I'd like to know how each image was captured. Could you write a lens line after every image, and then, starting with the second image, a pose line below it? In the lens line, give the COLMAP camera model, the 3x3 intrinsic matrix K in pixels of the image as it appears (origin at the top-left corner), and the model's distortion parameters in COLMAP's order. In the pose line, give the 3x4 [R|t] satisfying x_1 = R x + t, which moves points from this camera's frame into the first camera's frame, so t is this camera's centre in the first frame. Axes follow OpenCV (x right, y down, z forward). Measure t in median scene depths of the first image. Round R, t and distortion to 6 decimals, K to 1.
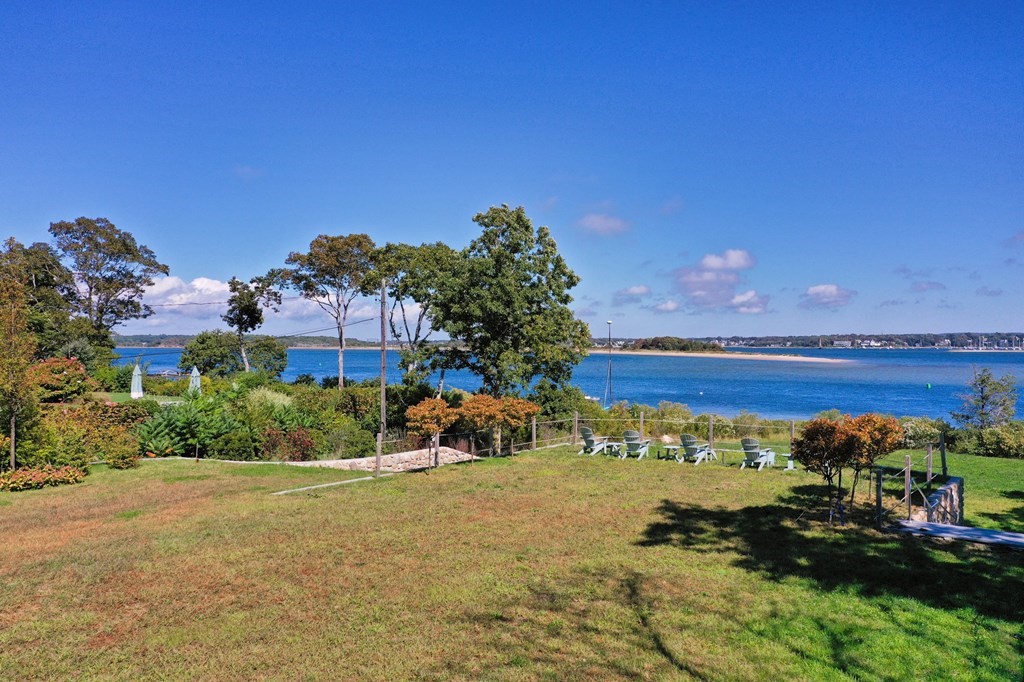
lens RADIAL K [[805.2, 0, 511.1], [0, 805.2, 335.7], [0, 0, 1]] dist [0.006004, -0.009456]
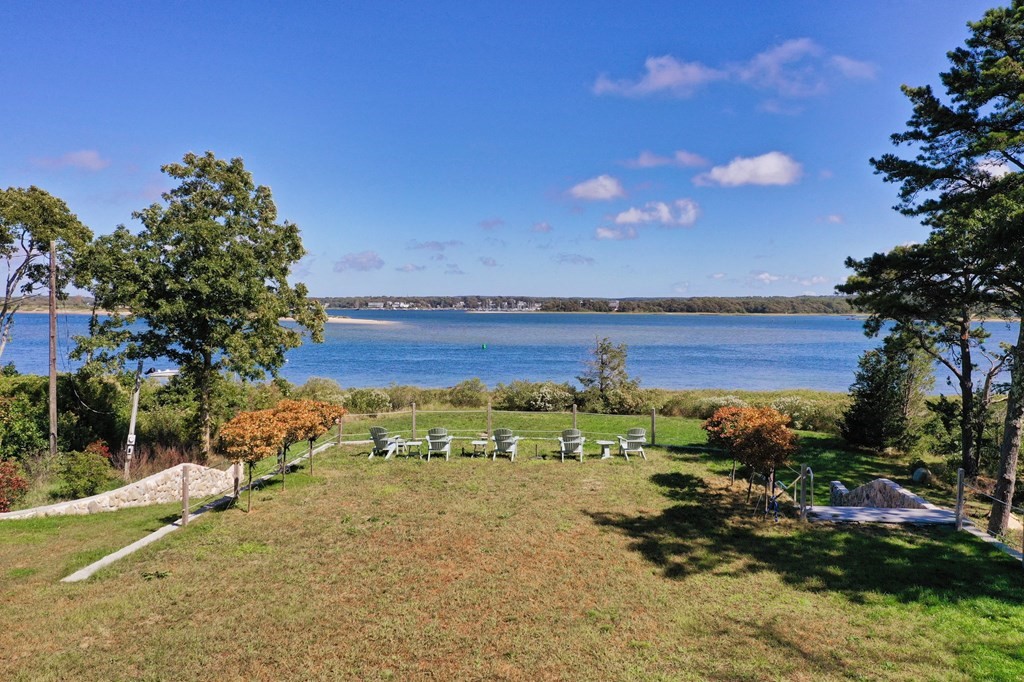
lens RADIAL K [[805.2, 0, 511.1], [0, 805.2, 335.7], [0, 0, 1]] dist [0.006004, -0.009456]
pose [[0.847401, -0.016318, 0.530703, -0.201427], [-0.009521, 0.998900, 0.045917, -0.021113], [-0.530868, -0.043963, 0.846313, 0.158309]]
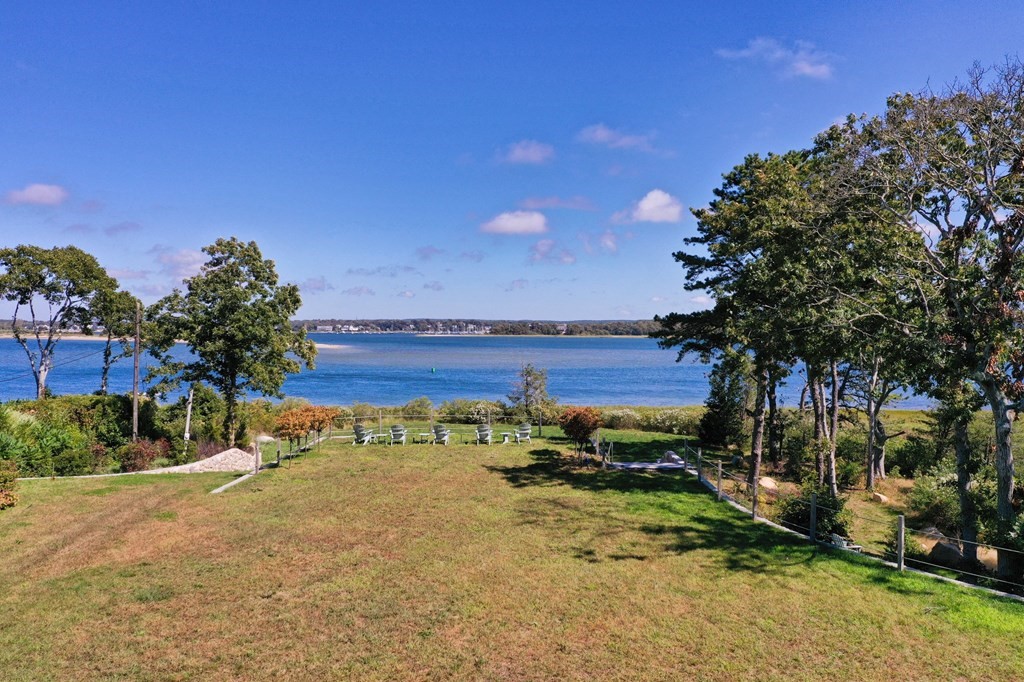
lens RADIAL K [[805.2, 0, 511.1], [0, 805.2, 335.7], [0, 0, 1]] dist [0.006004, -0.009456]
pose [[0.812906, -0.003419, 0.582385, -0.395708], [-0.008123, 0.999819, 0.017208, -0.048697], [-0.582339, -0.018719, 0.812731, -0.194042]]
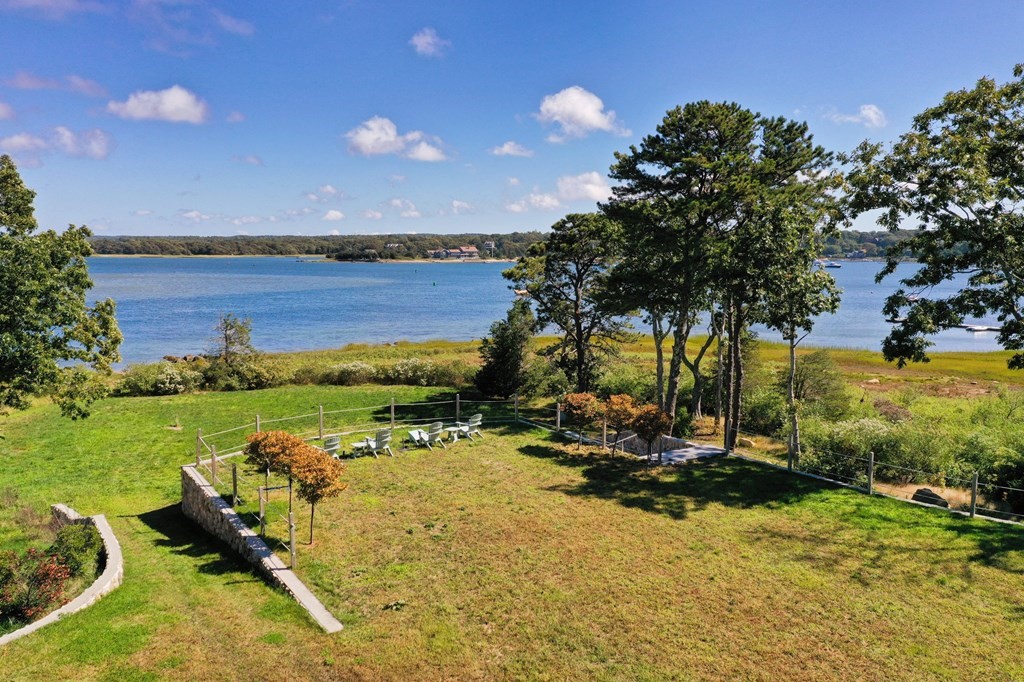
lens RADIAL K [[805.2, 0, 511.1], [0, 805.2, 335.7], [0, 0, 1]] dist [0.006004, -0.009456]
pose [[0.332072, -0.101424, 0.937785, -0.550758], [-0.013802, 0.993573, 0.112345, -0.096290], [-0.943153, -0.050250, 0.328538, 0.368956]]
